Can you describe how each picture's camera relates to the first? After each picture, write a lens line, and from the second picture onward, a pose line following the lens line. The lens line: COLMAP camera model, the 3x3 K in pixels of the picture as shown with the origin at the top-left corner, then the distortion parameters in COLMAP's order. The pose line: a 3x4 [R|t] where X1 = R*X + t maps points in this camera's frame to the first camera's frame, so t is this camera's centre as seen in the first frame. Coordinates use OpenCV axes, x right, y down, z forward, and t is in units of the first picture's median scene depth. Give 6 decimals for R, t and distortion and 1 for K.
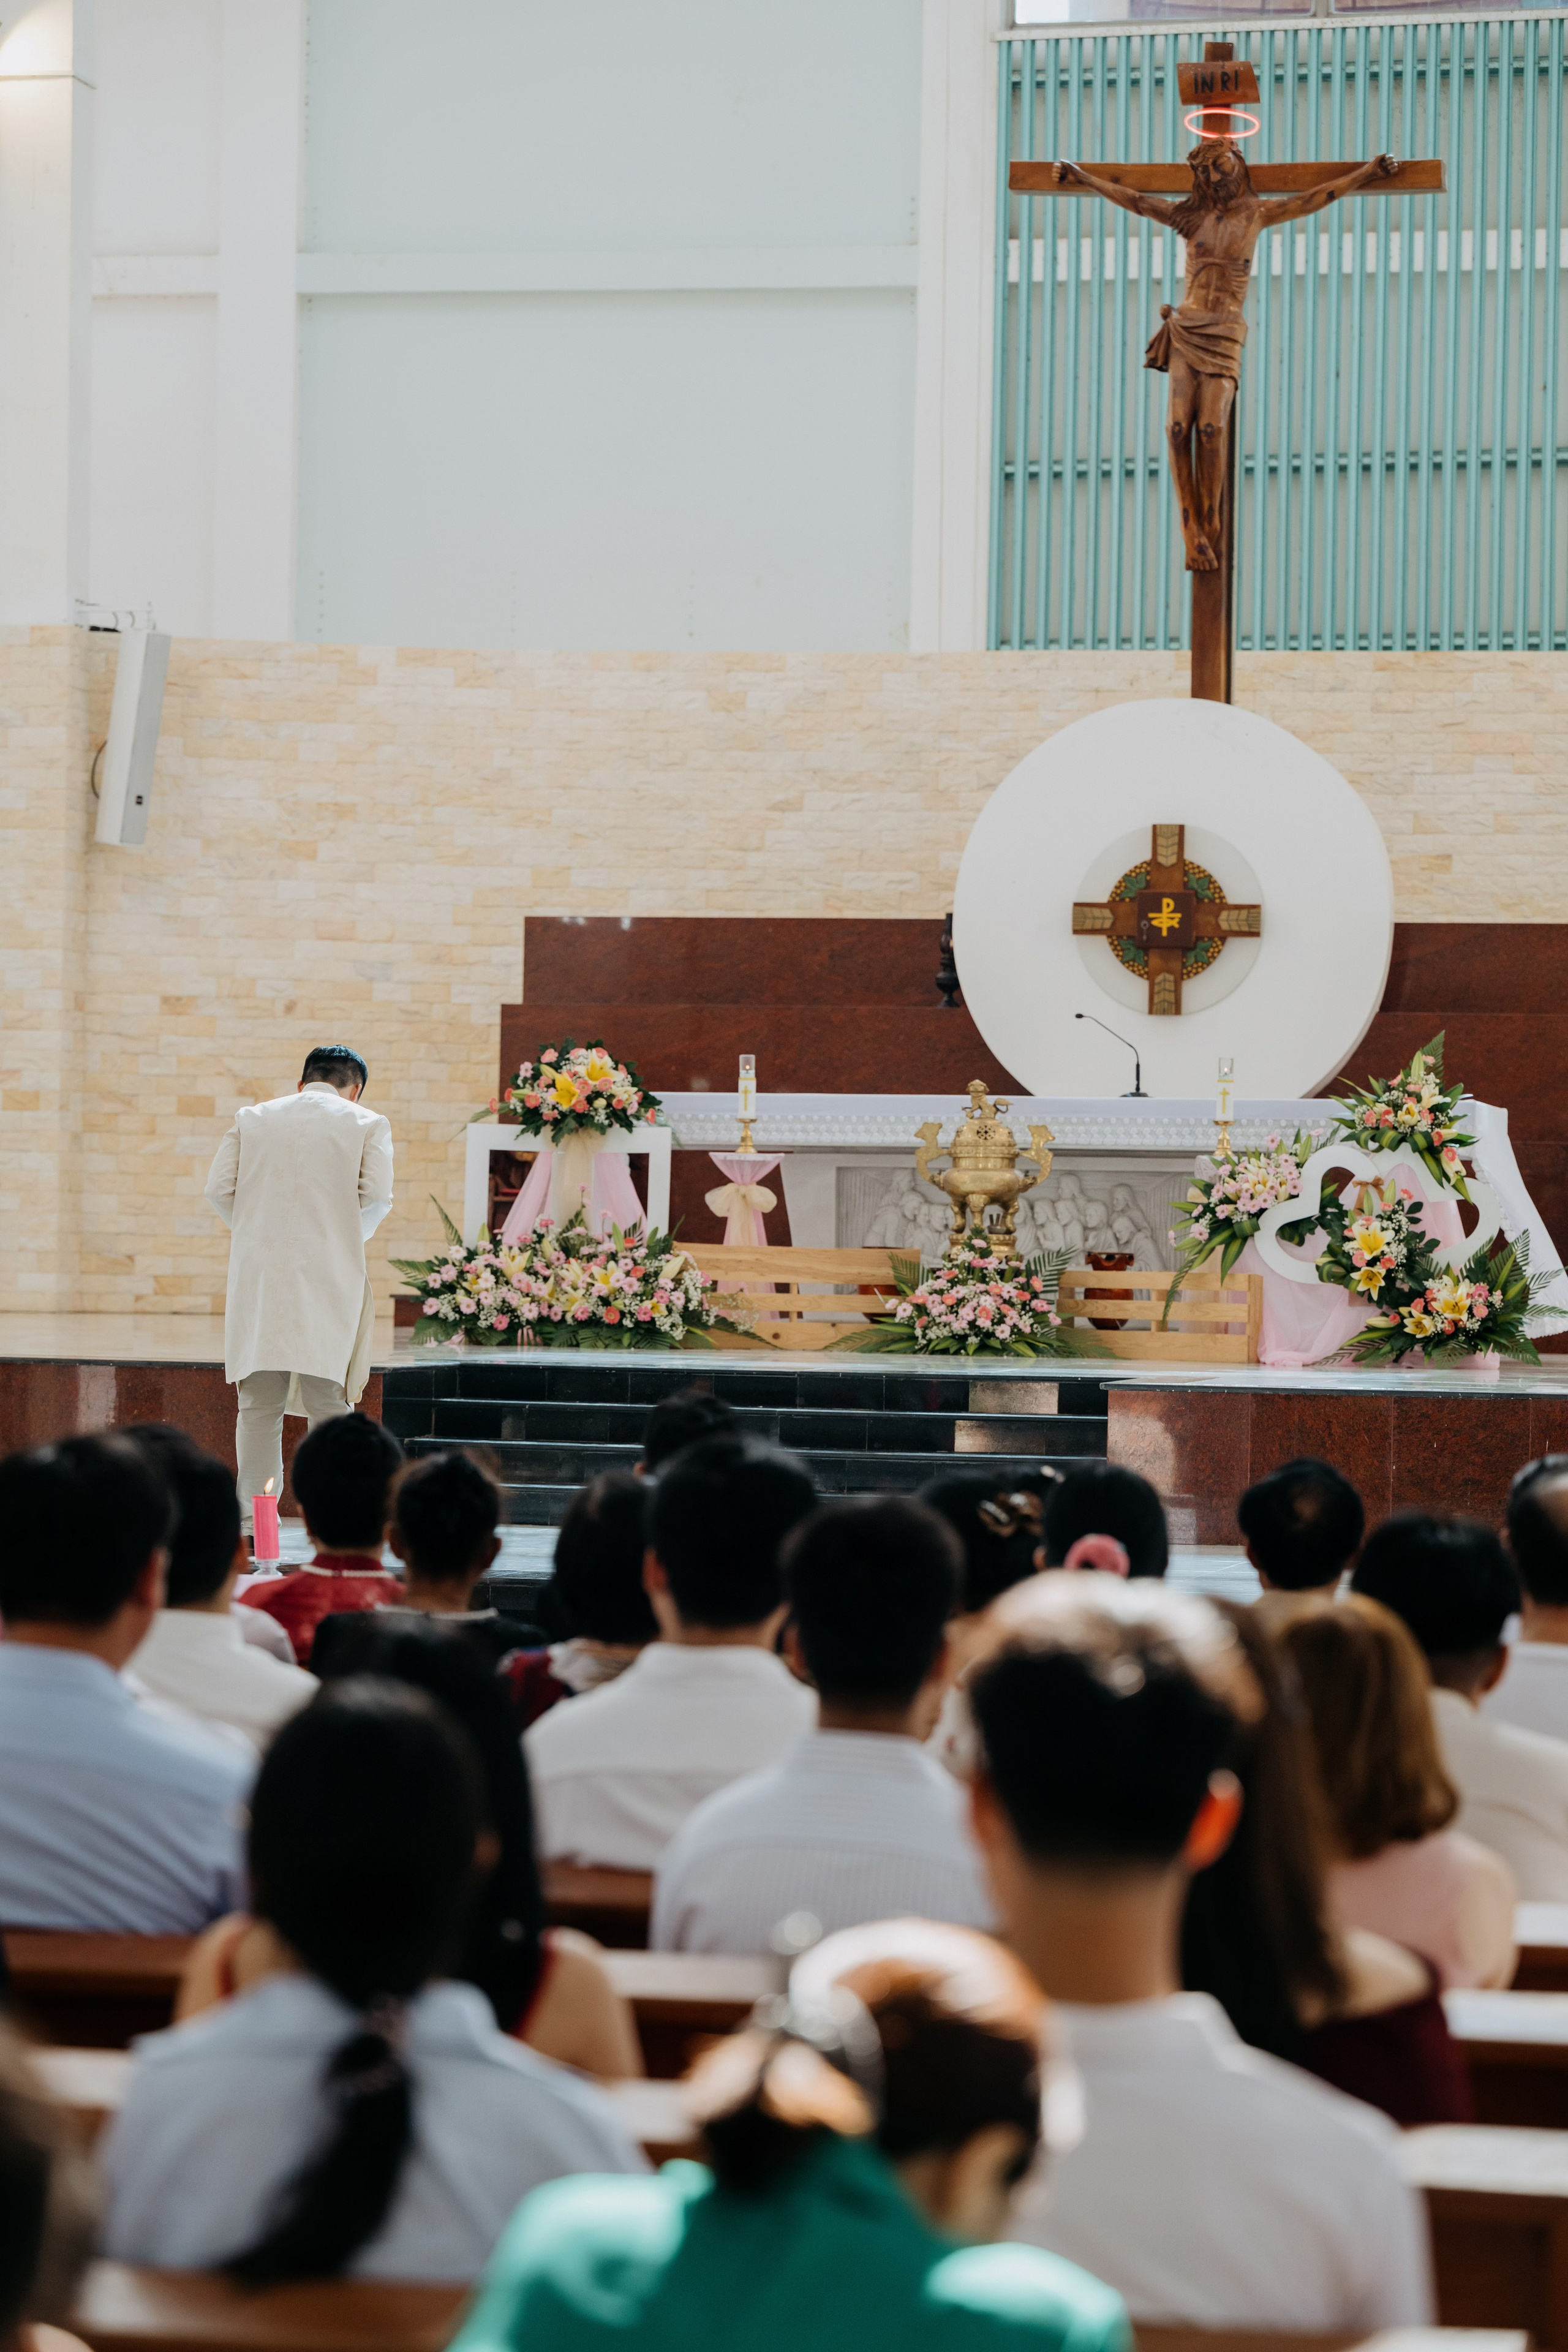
lens RADIAL K [[6137.0, 0, 784.0], [0, 6137.0, 1176.0], [0, 0, 1]] dist [-0.015629, -0.085102]
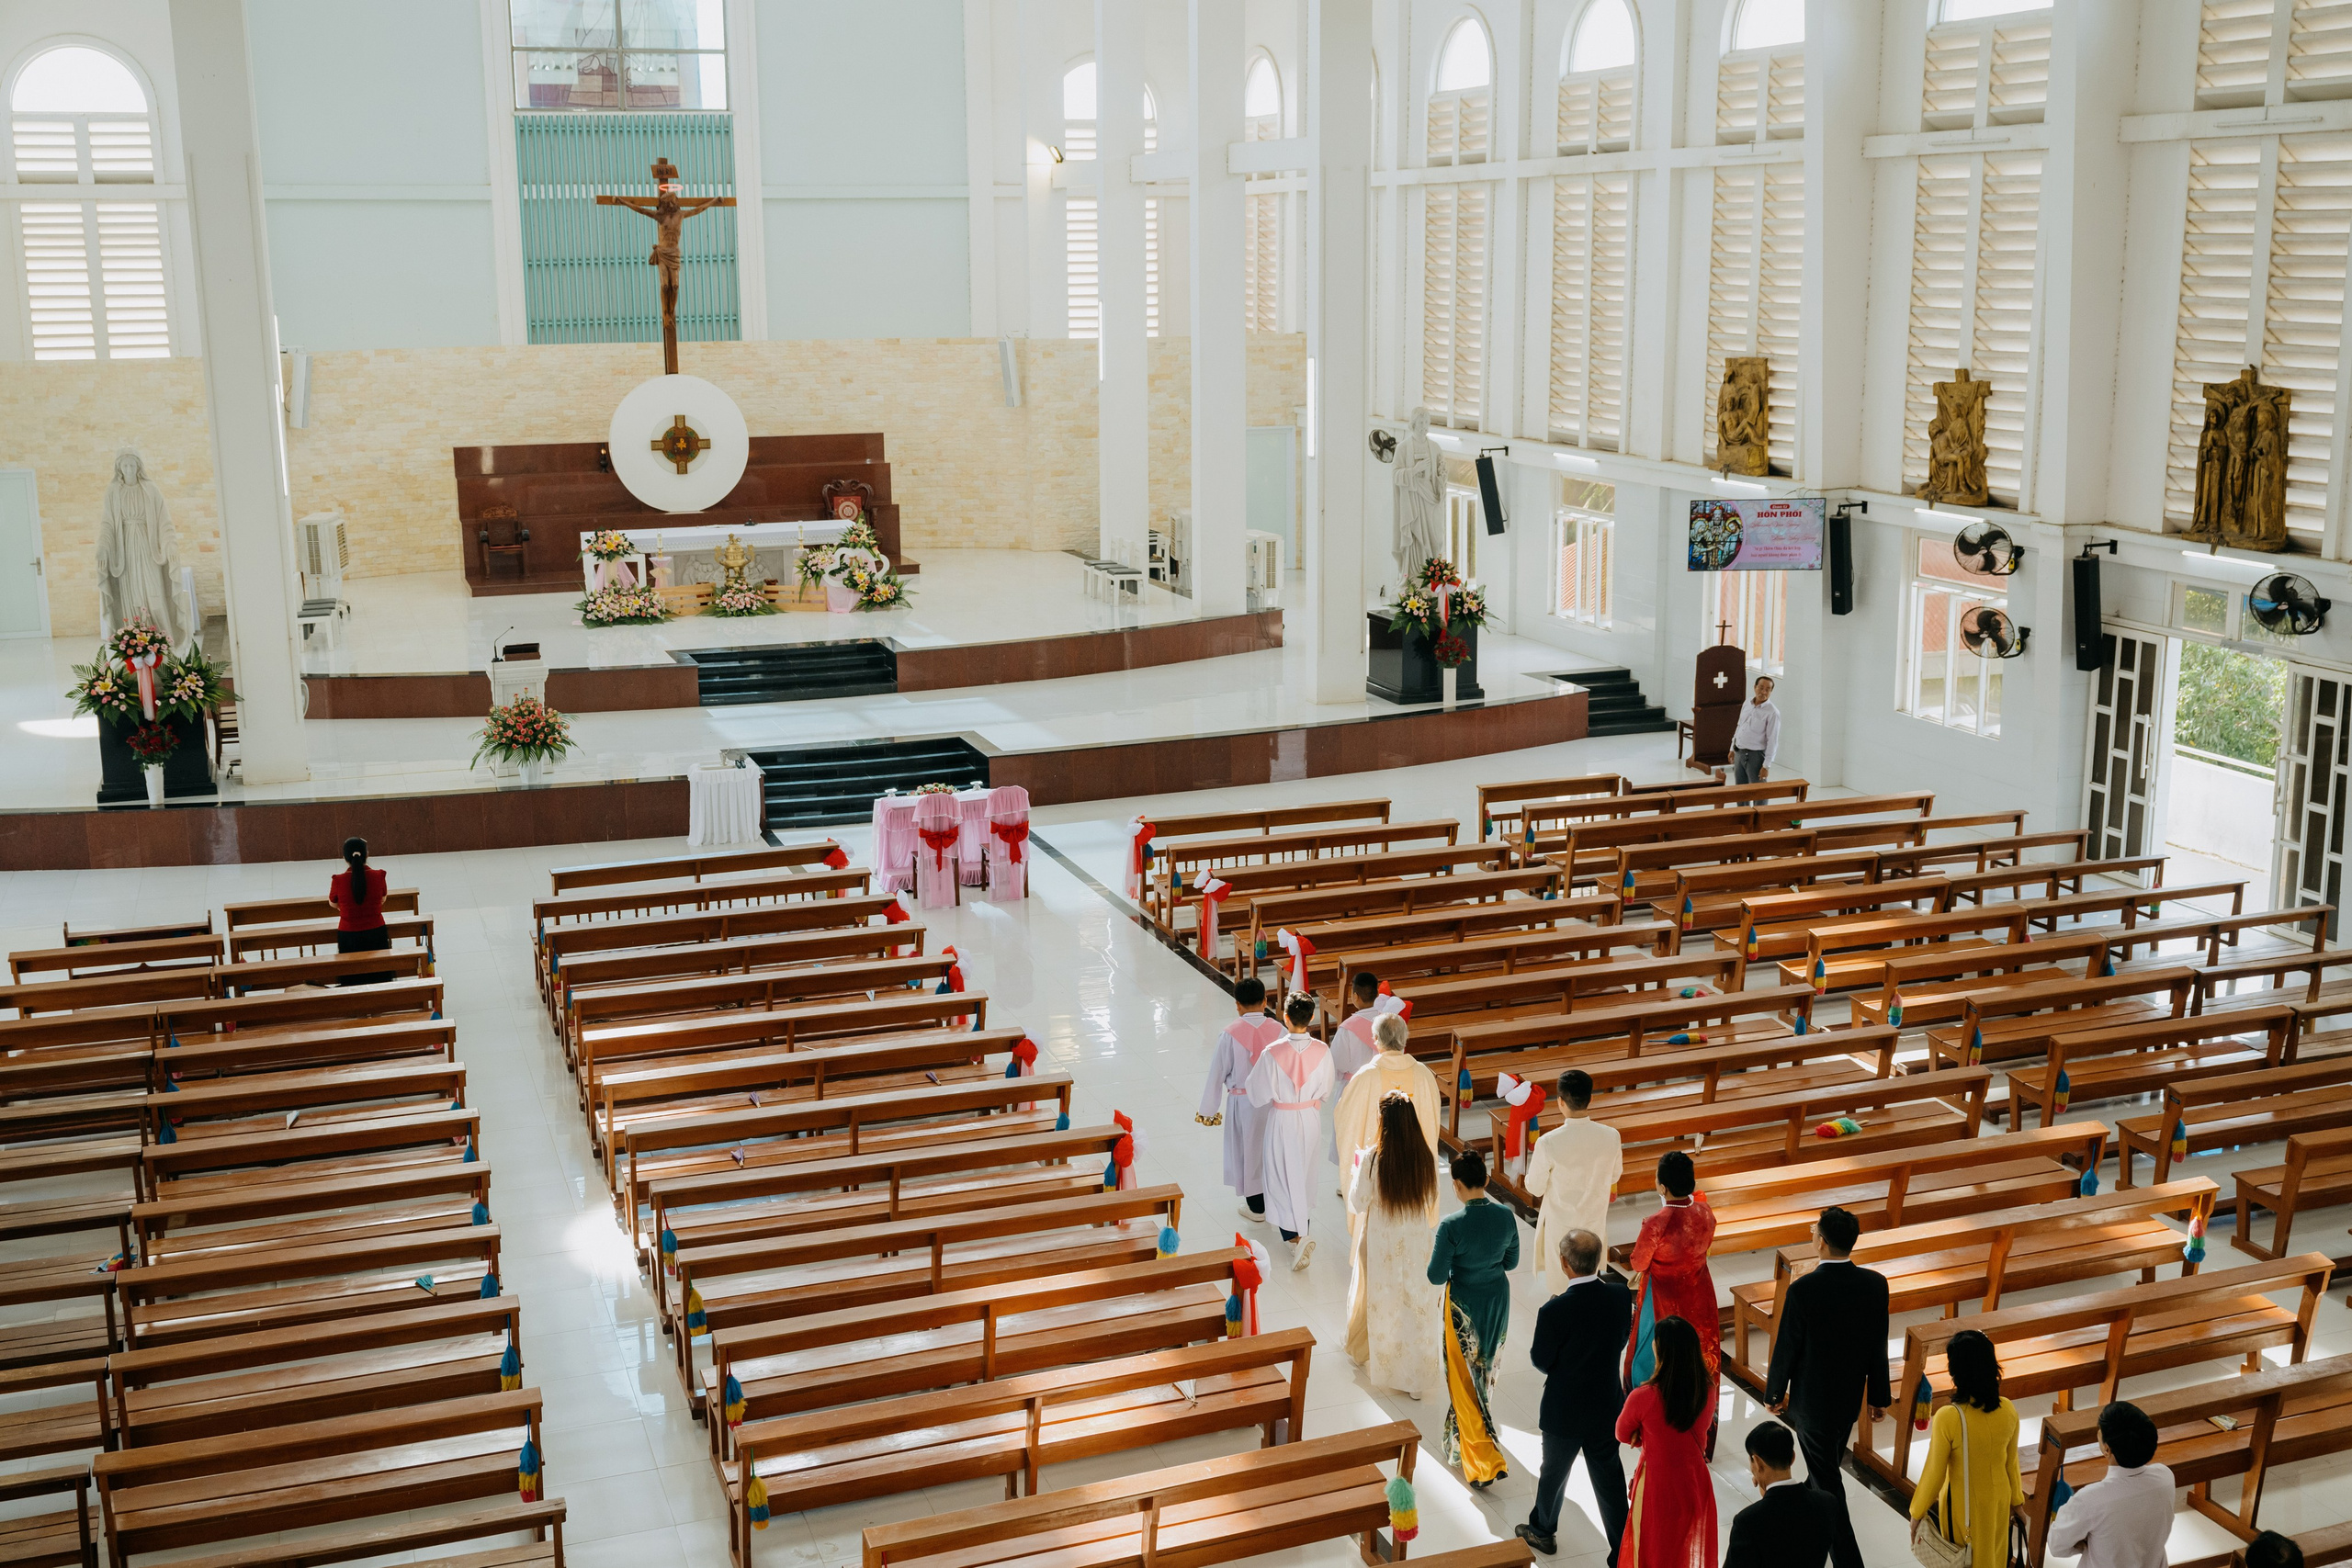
lens RADIAL K [[2606.4, 0, 1193.9], [0, 2606.4, 770.4], [0, 0, 1]] dist [0.002241, 0.021328]
pose [[0.835312, -0.137856, 0.532212, -0.459042], [0.016041, 0.973751, 0.227049, -0.179015], [-0.549542, -0.181120, 0.815597, -0.298647]]
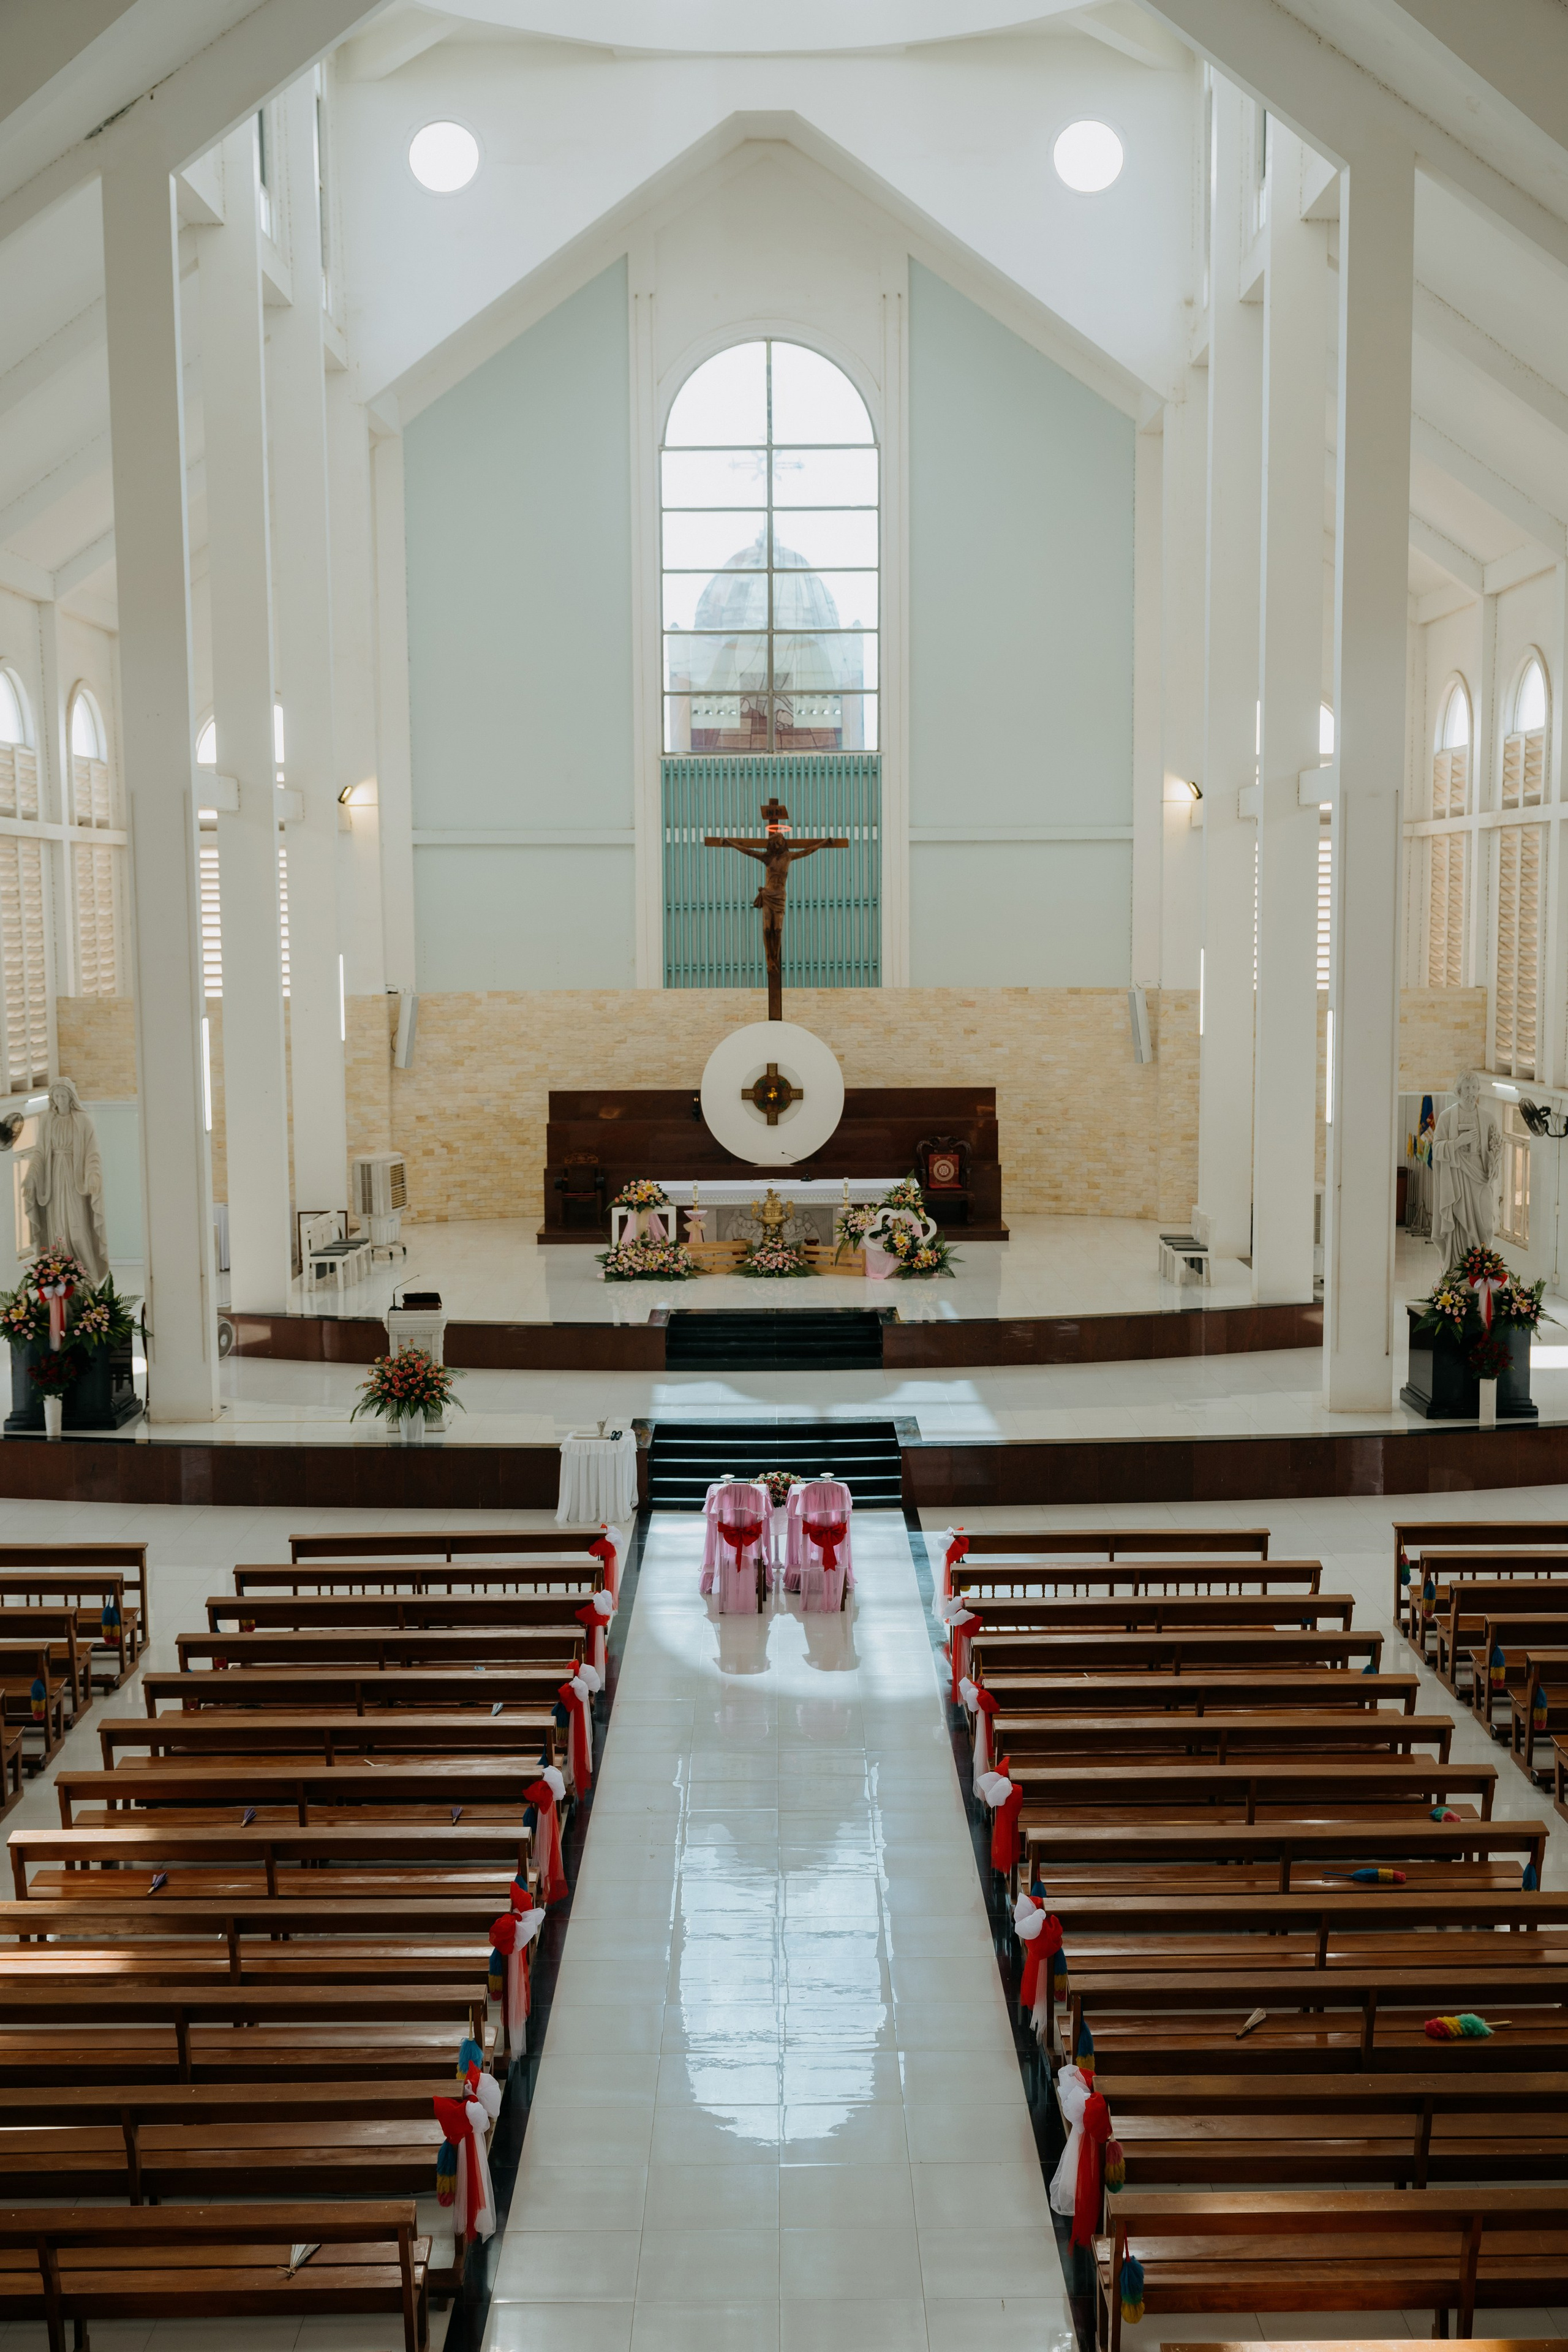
lens RADIAL K [[2689.1, 0, 784.0], [0, 2689.1, 1176.0], [0, 0, 1]] dist [0.002311, 0.018790]
pose [[0.972585, -0.051315, 0.226814, -0.236366], [0.023574, 0.992081, 0.123368, -0.164532], [-0.231349, -0.114639, 0.966093, -0.307742]]
